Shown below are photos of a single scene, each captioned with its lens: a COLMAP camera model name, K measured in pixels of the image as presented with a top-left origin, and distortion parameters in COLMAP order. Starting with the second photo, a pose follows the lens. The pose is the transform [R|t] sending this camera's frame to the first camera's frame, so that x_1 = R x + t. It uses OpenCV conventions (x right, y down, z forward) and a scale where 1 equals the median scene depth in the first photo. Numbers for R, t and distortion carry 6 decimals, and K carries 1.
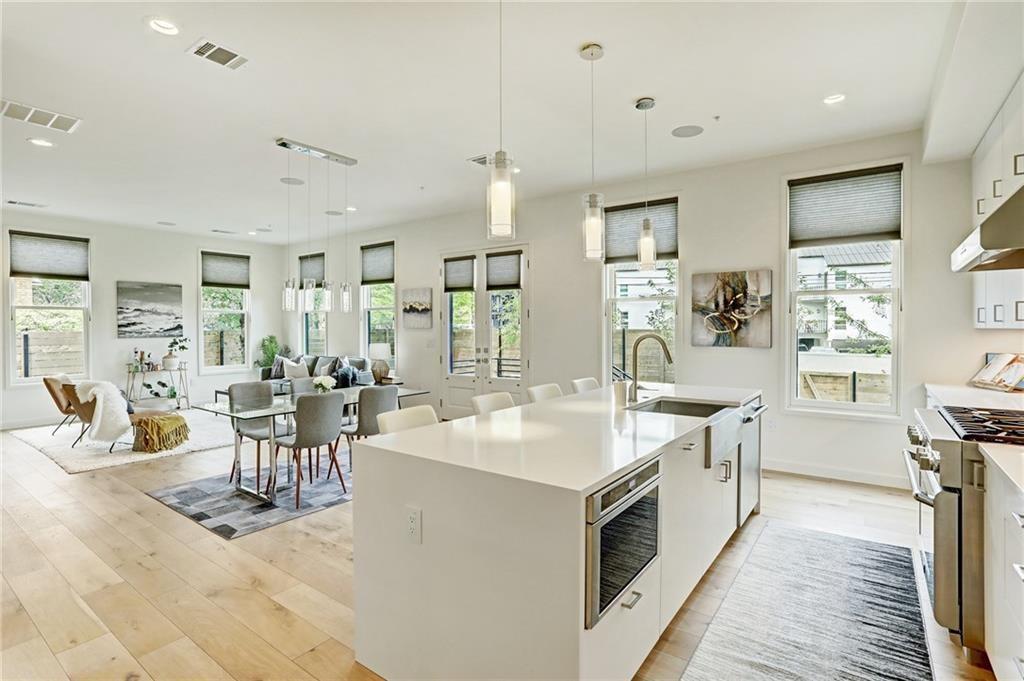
lens RADIAL K [[495.0, 0, 511.8], [0, 495.0, 340.6], [0, 0, 1]] dist [-0.023274, 0.004633]
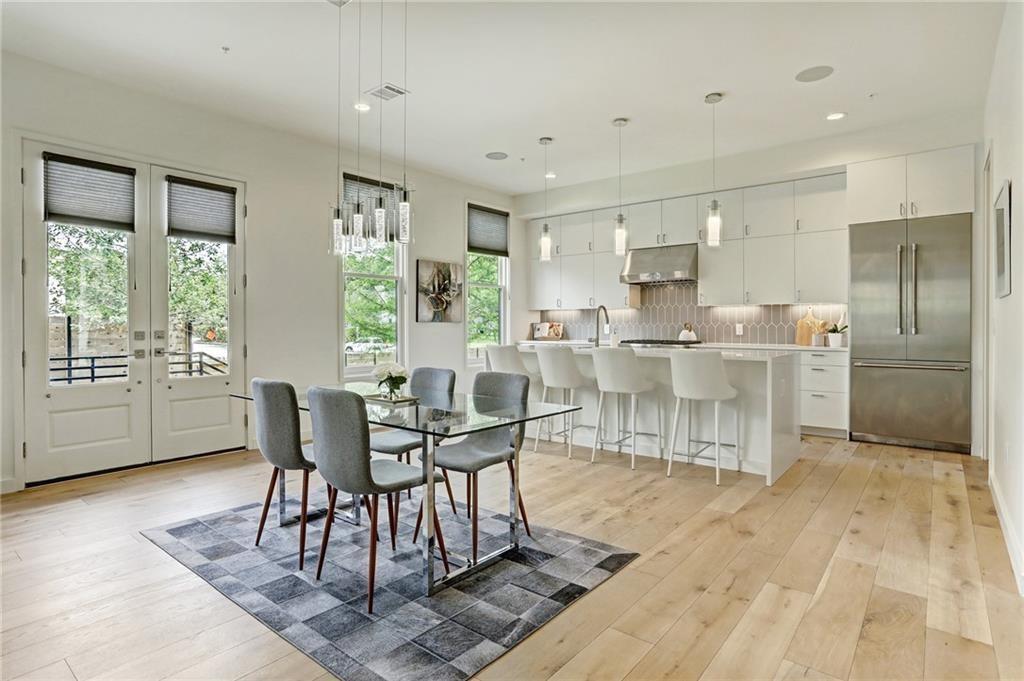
lens RADIAL K [[553.5, 0, 512.1], [0, 553.5, 332.5], [0, 0, 1]] dist [-0.036258, 0.000411]
pose [[0.040193, -0.010978, 0.999132, -0.937462], [0.029049, 0.999530, 0.009814, 0.030290], [-0.998770, 0.028629, 0.040493, 0.751485]]
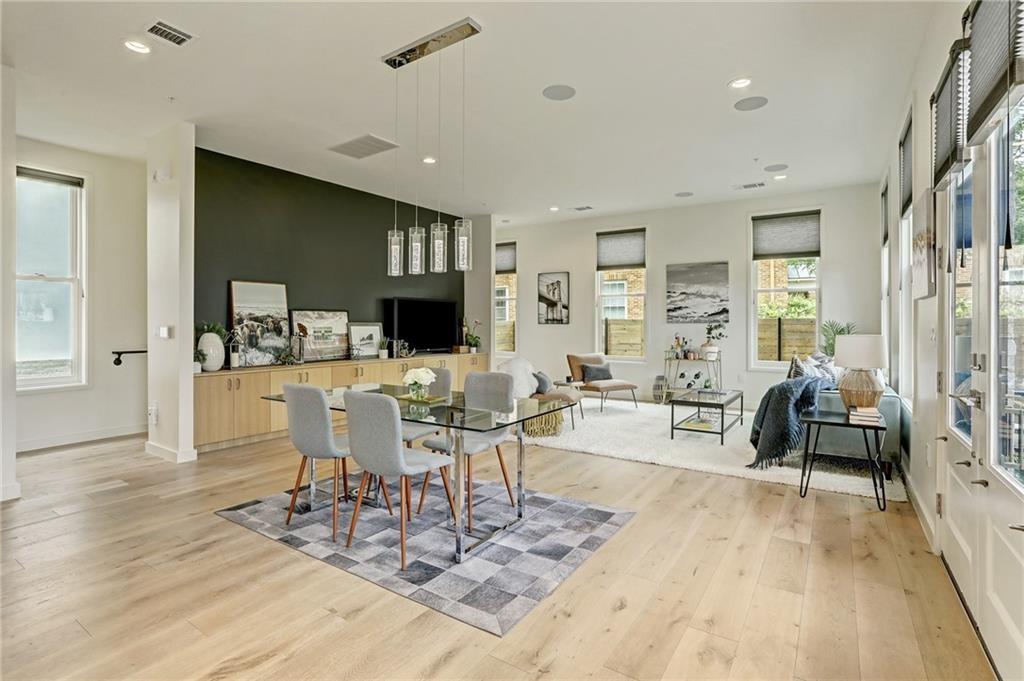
lens RADIAL K [[495.0, 0, 507.1], [0, 495.0, 330.1], [0, 0, 1]] dist [-0.023274, 0.004633]
pose [[0.052449, 0.017563, -0.998469, 0.279117], [-0.029552, 0.999435, 0.016028, 0.005087], [0.998186, 0.028666, 0.052938, 0.992664]]
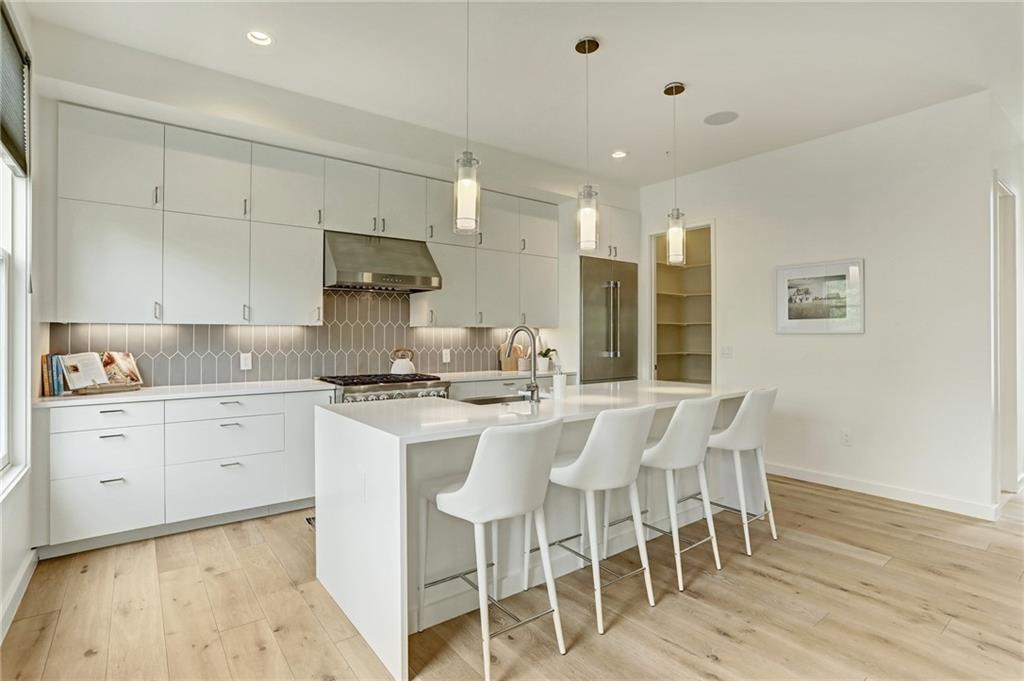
lens RADIAL K [[495.0, 0, 507.8], [0, 495.0, 335.9], [0, 0, 1]] dist [-0.023274, 0.004633]
pose [[-0.958142, 0.013205, 0.285990, 0.002457], [0.018441, 0.999708, 0.015621, -0.001011], [-0.285700, 0.020241, -0.958105, 1.163947]]
